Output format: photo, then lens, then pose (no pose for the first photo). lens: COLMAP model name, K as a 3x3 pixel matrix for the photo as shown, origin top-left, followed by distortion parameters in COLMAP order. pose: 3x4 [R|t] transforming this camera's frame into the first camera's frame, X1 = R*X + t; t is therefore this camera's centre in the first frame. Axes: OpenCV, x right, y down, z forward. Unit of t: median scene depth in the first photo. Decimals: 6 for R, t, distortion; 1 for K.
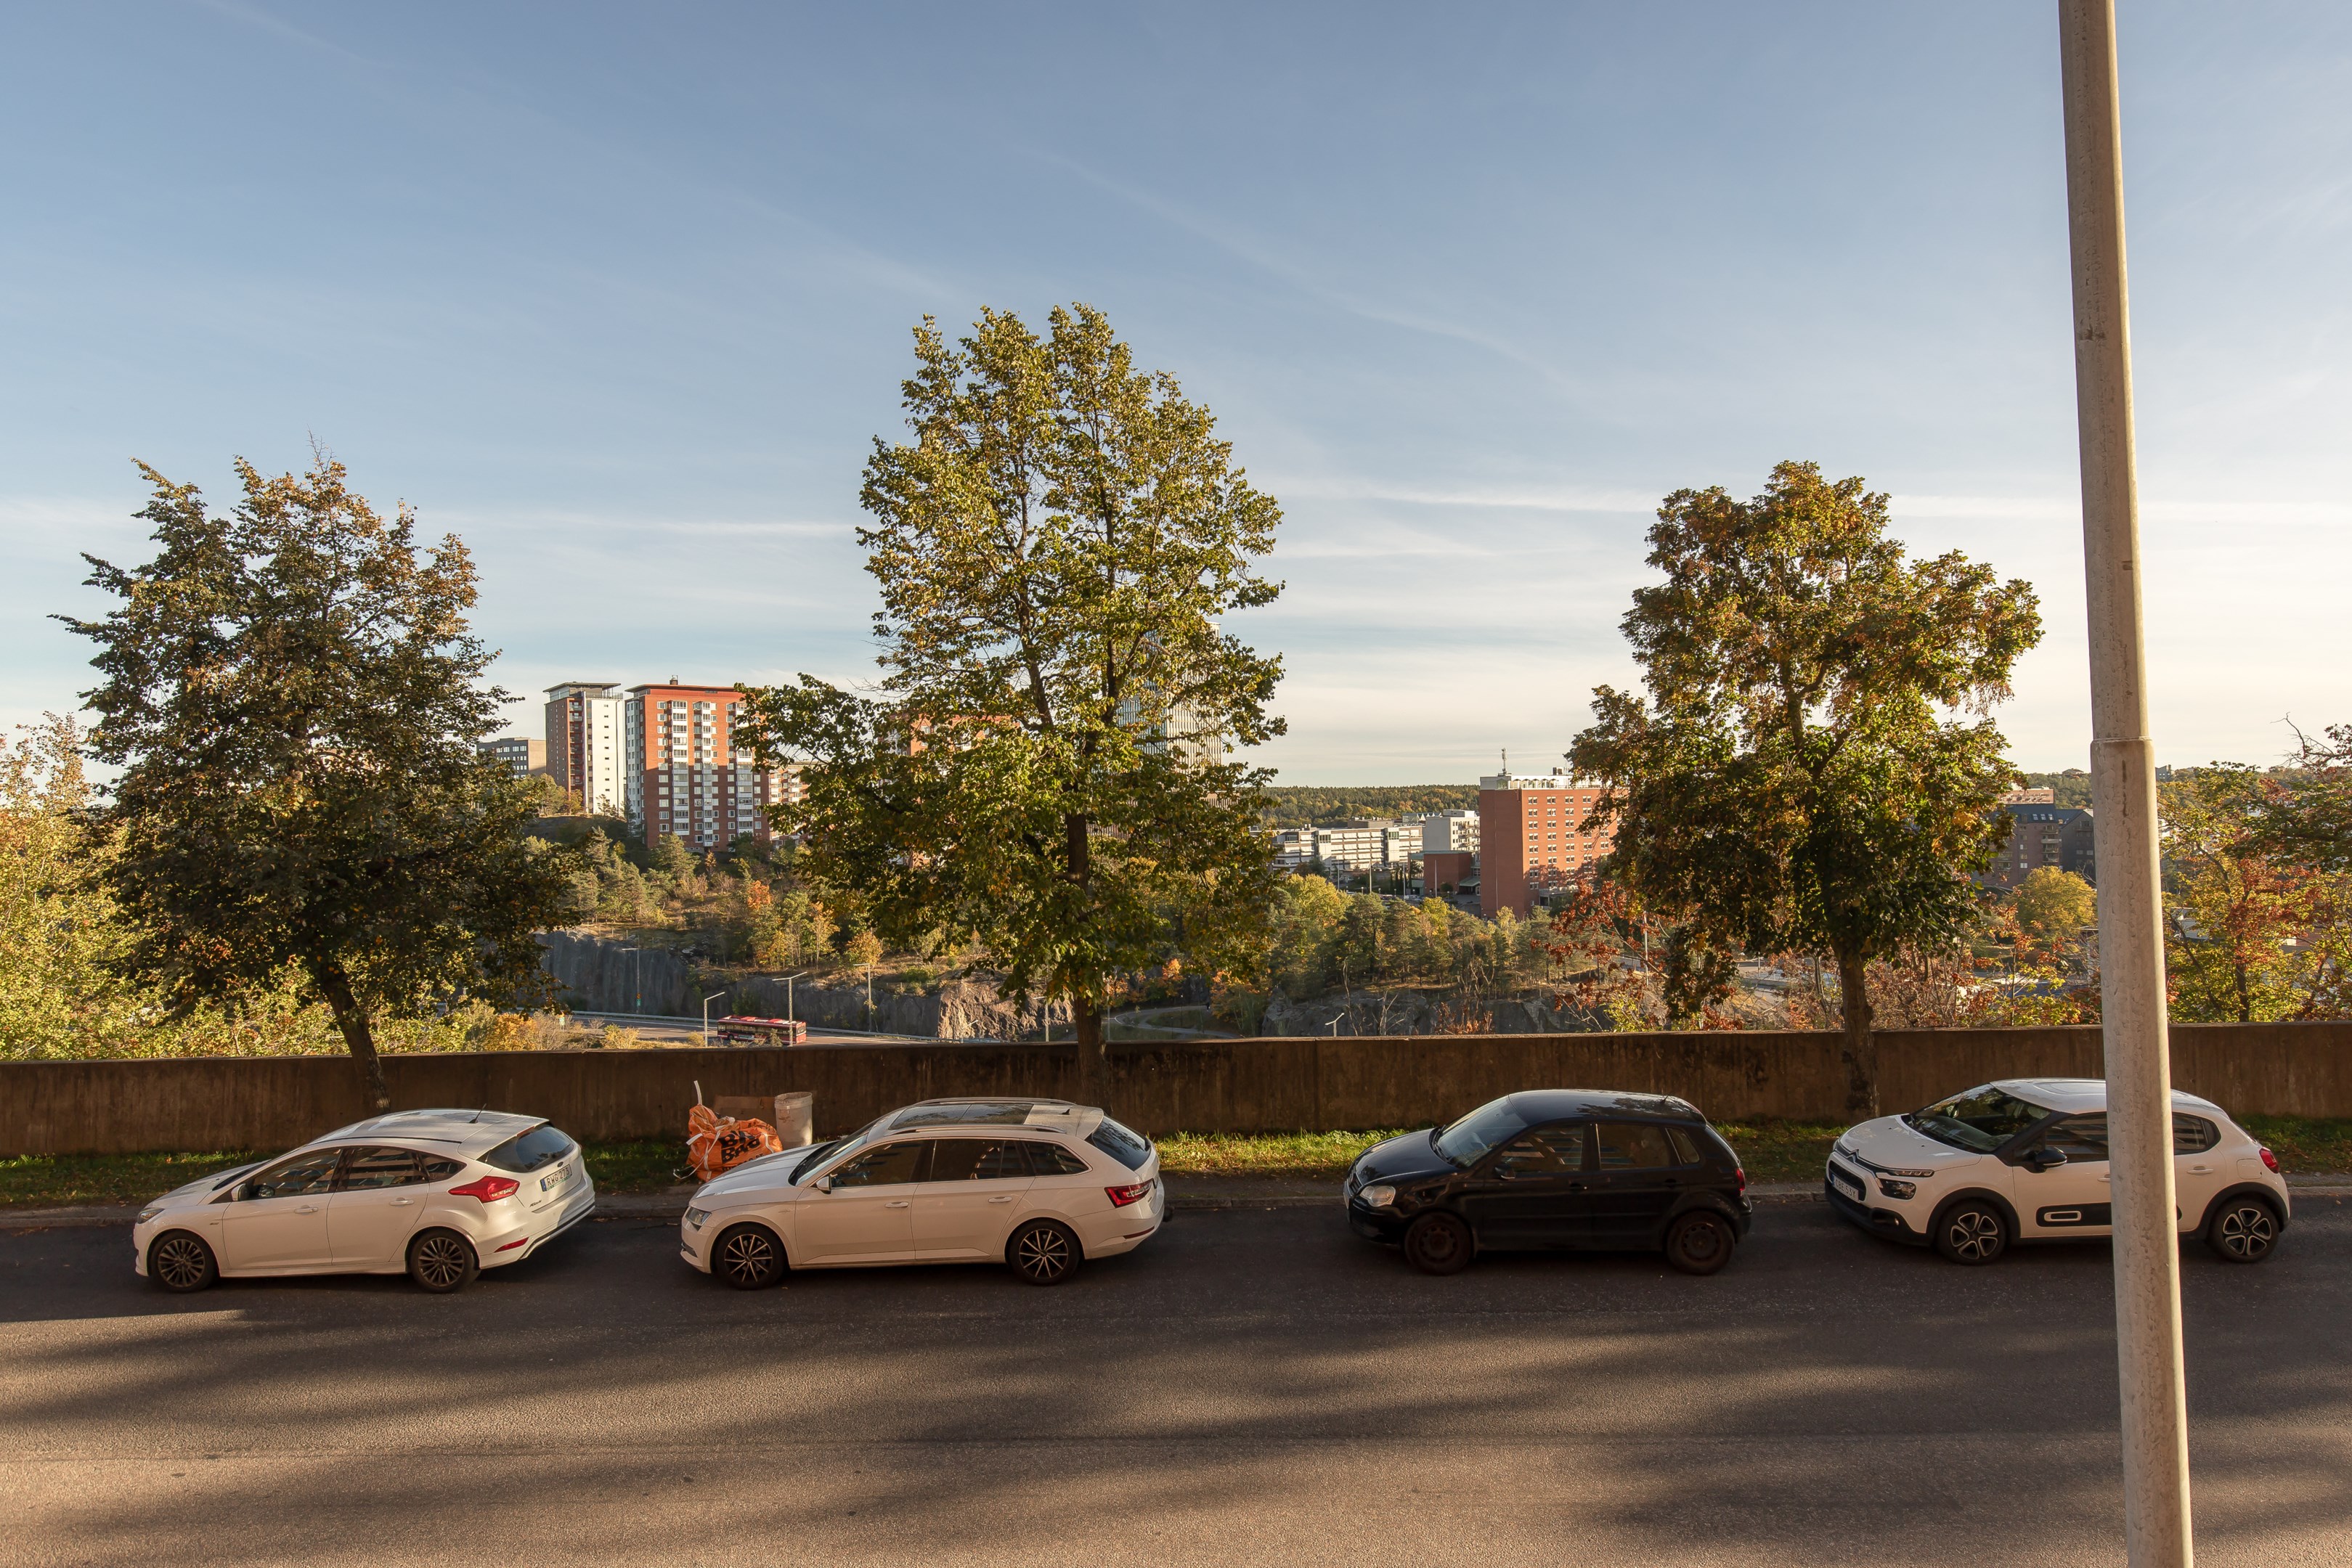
lens RADIAL K [[1249.8, 0, 1180.1], [0, 1249.8, 792.5], [0, 0, 1]] dist [0.000711, -0.000849]
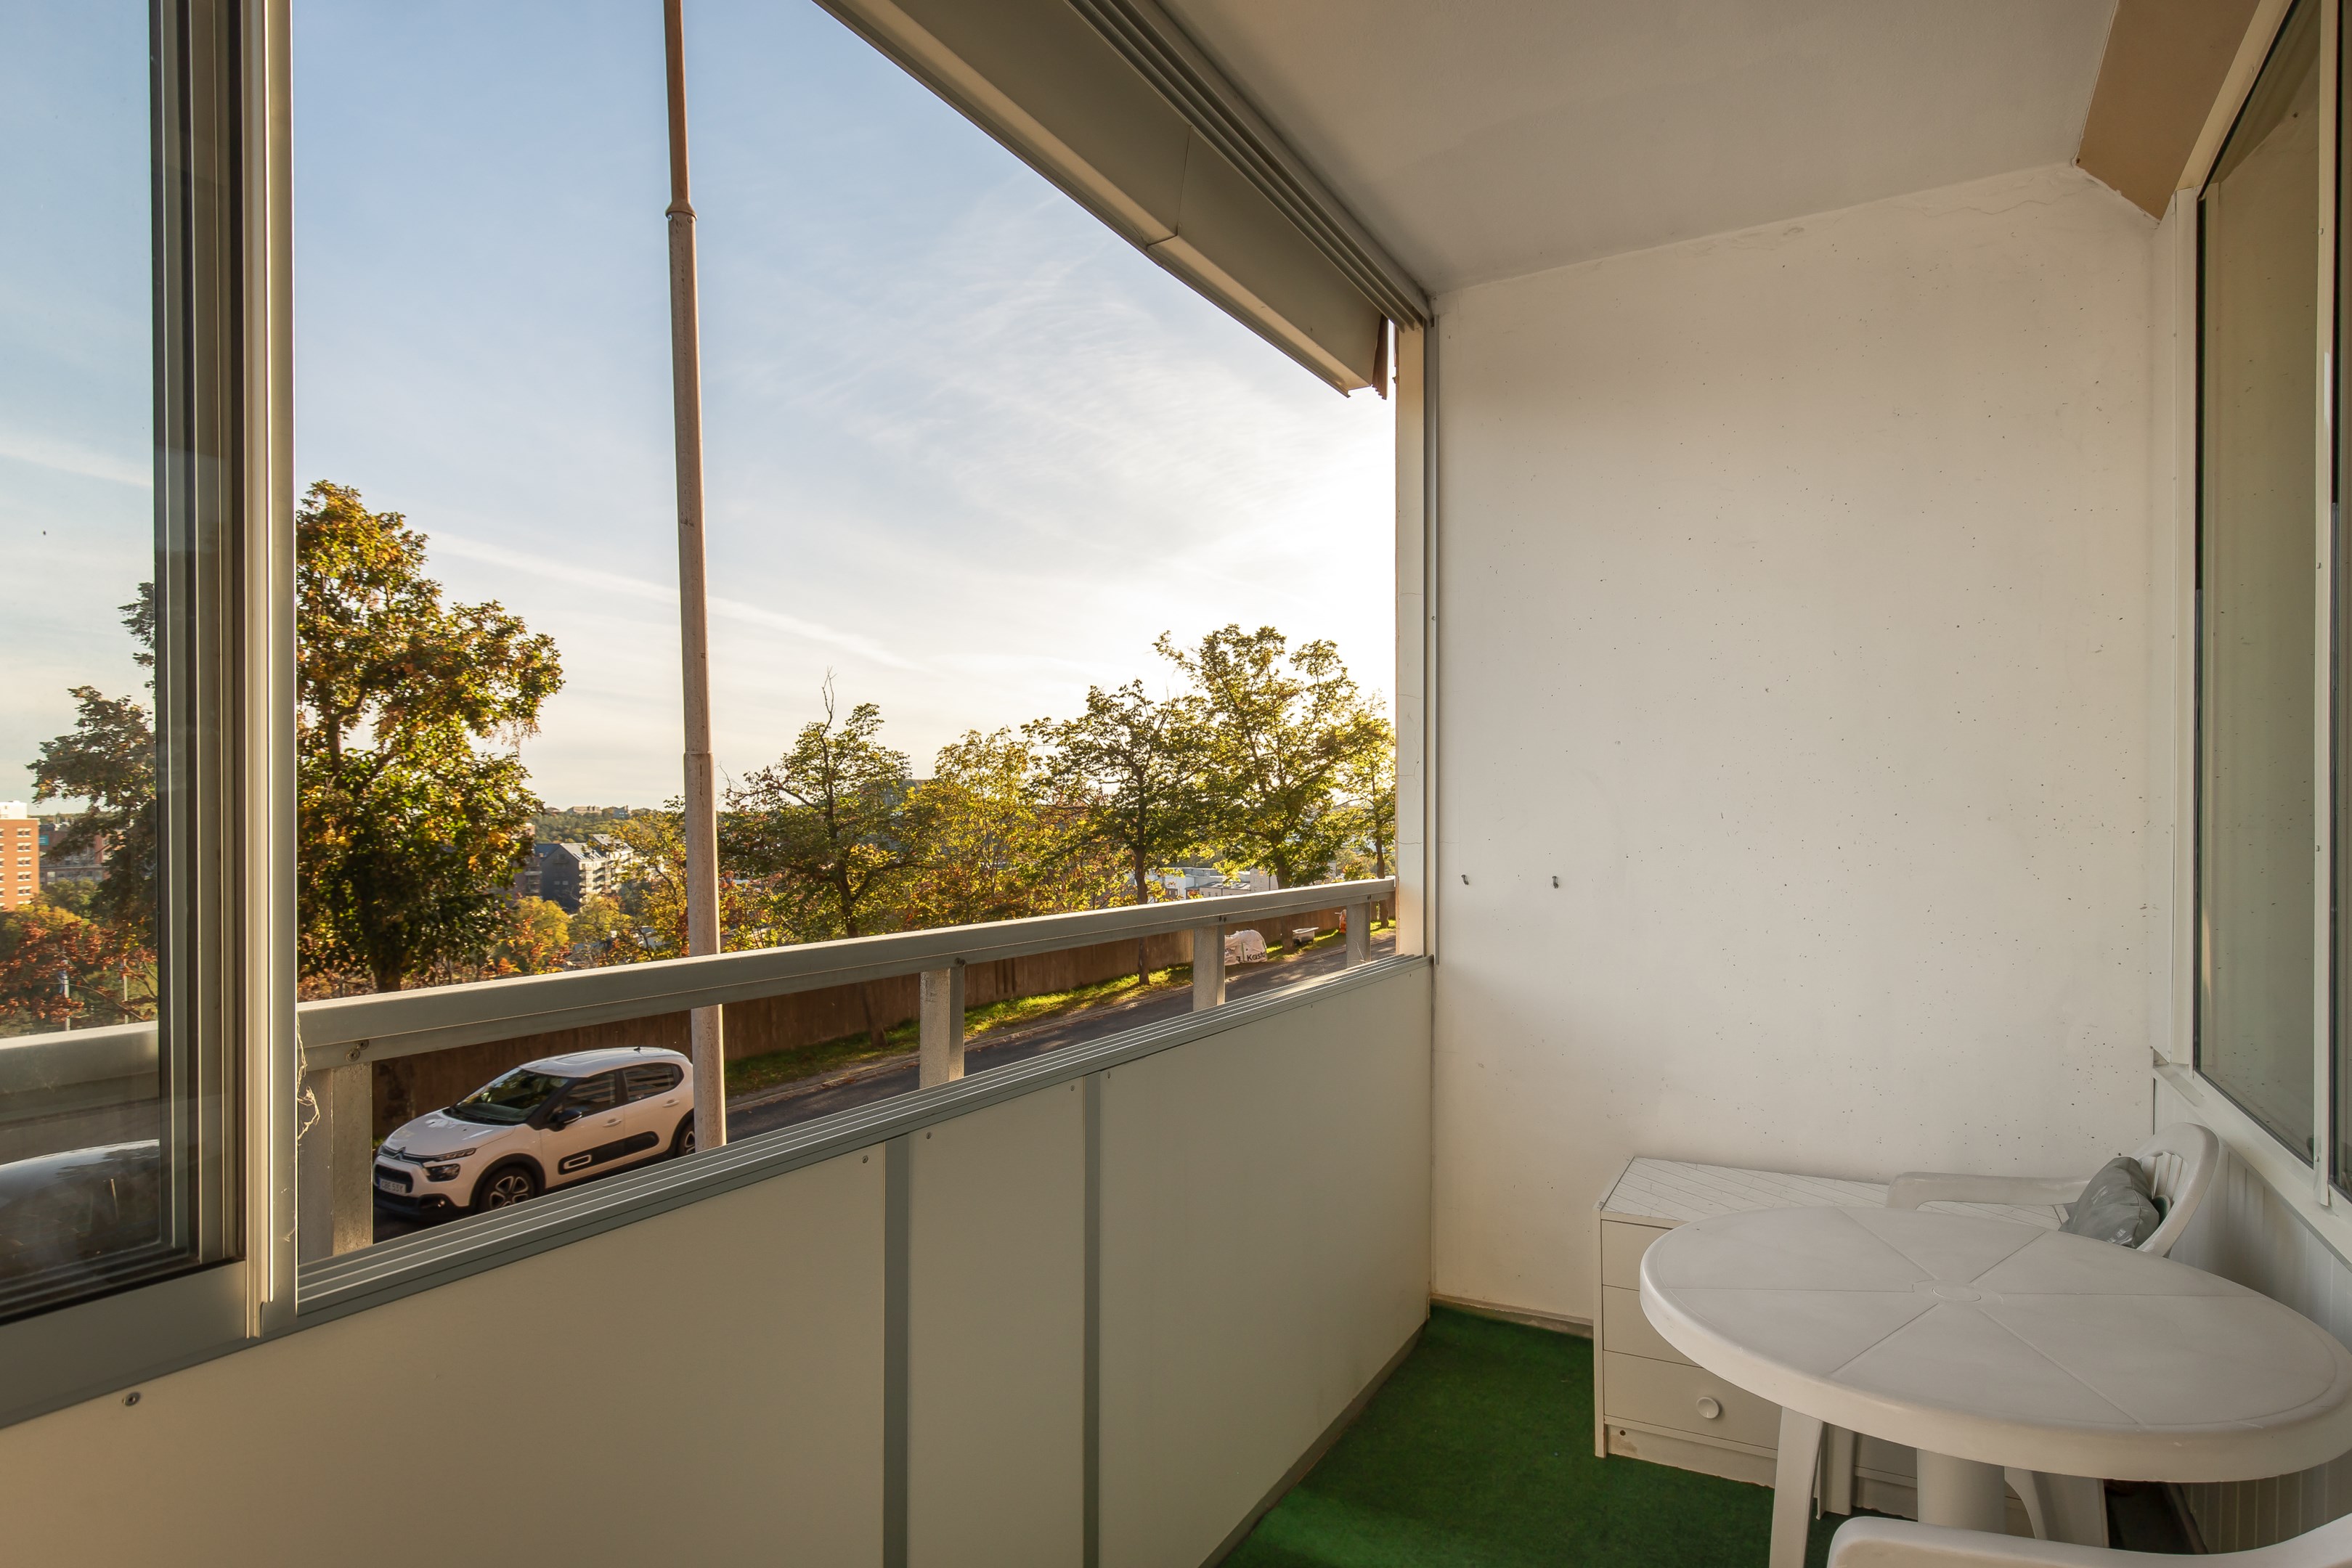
lens RADIAL K [[1278.5, 0, 1184.9], [0, 1278.5, 838.7], [0, 0, 1]] dist [0.000504, -0.000273]
pose [[0.468076, 0.001259, 0.883687, -0.099452], [-0.007020, 0.999973, 0.002294, 0.013583], [-0.883660, -0.007277, 0.468072, -0.087592]]
